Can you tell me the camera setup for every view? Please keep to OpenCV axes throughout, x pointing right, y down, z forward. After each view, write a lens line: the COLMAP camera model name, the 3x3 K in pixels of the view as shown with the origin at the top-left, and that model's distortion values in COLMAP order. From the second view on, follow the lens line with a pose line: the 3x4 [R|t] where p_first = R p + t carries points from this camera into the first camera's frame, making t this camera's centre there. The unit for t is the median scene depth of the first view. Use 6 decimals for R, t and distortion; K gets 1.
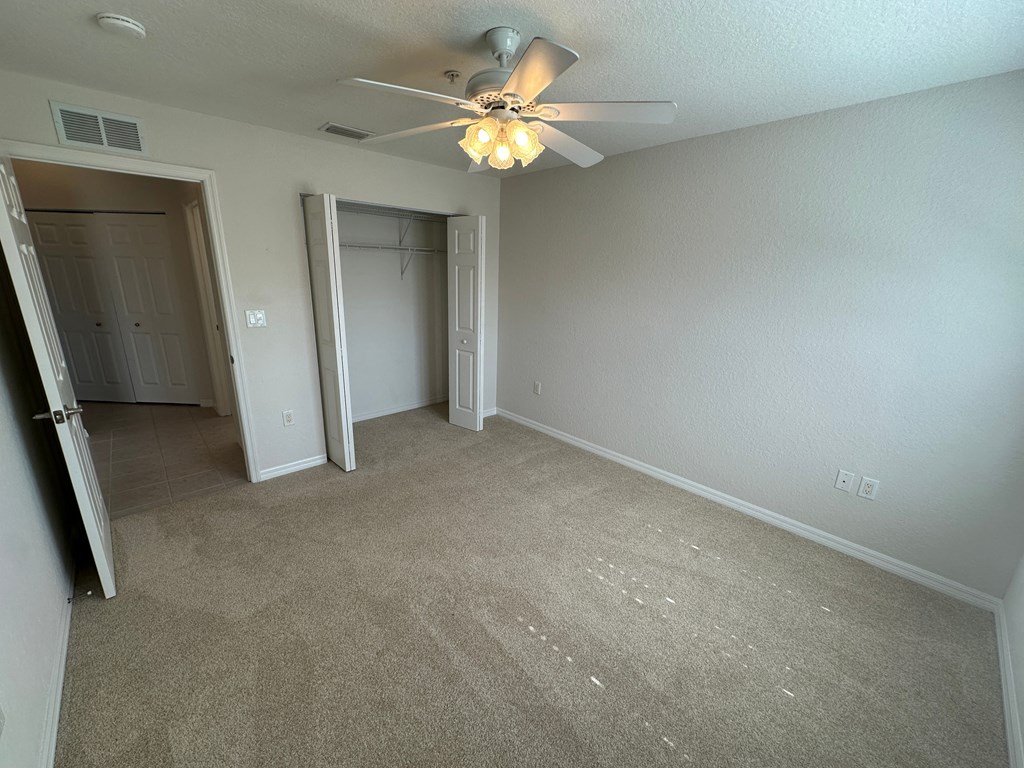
lens RADIAL K [[409.9, 0, 511.6], [0, 409.9, 386.2], [0, 0, 1]] dist [-0.002238, -0.000134]
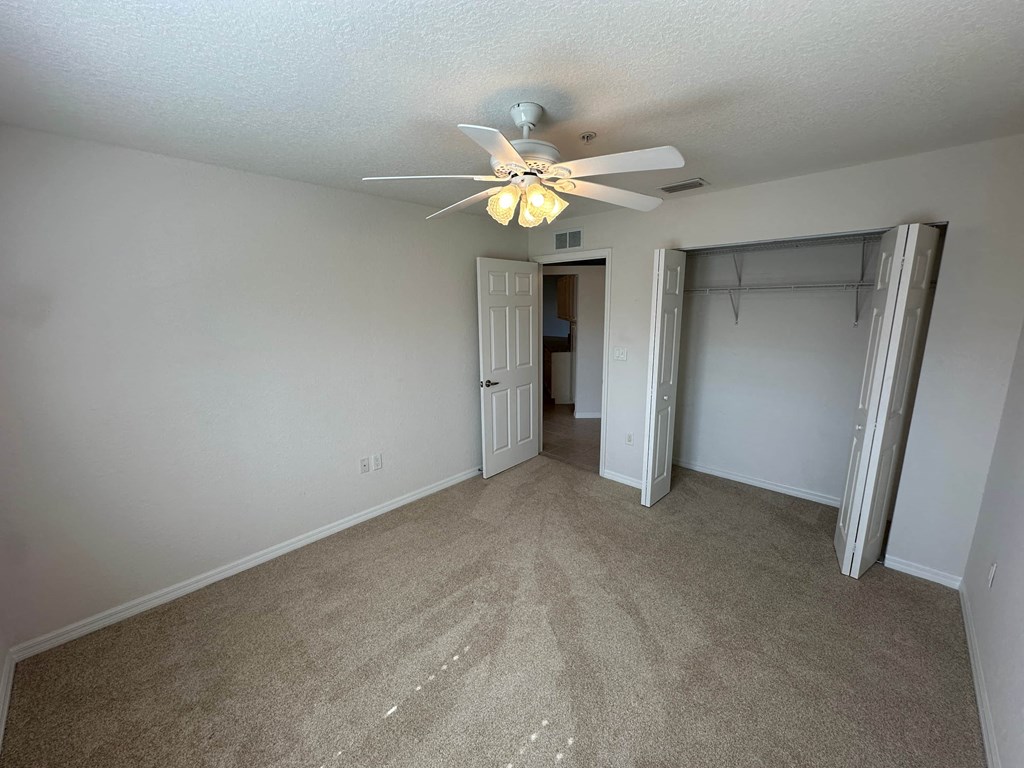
lens RADIAL K [[409.9, 0, 511.6], [0, 409.9, 386.2], [0, 0, 1]] dist [-0.002238, -0.000134]
pose [[0.052724, 0.169998, -0.984033, 0.773175], [-0.258426, 0.954158, 0.150991, -0.209602], [0.964591, 0.246339, 0.094239, 0.697738]]
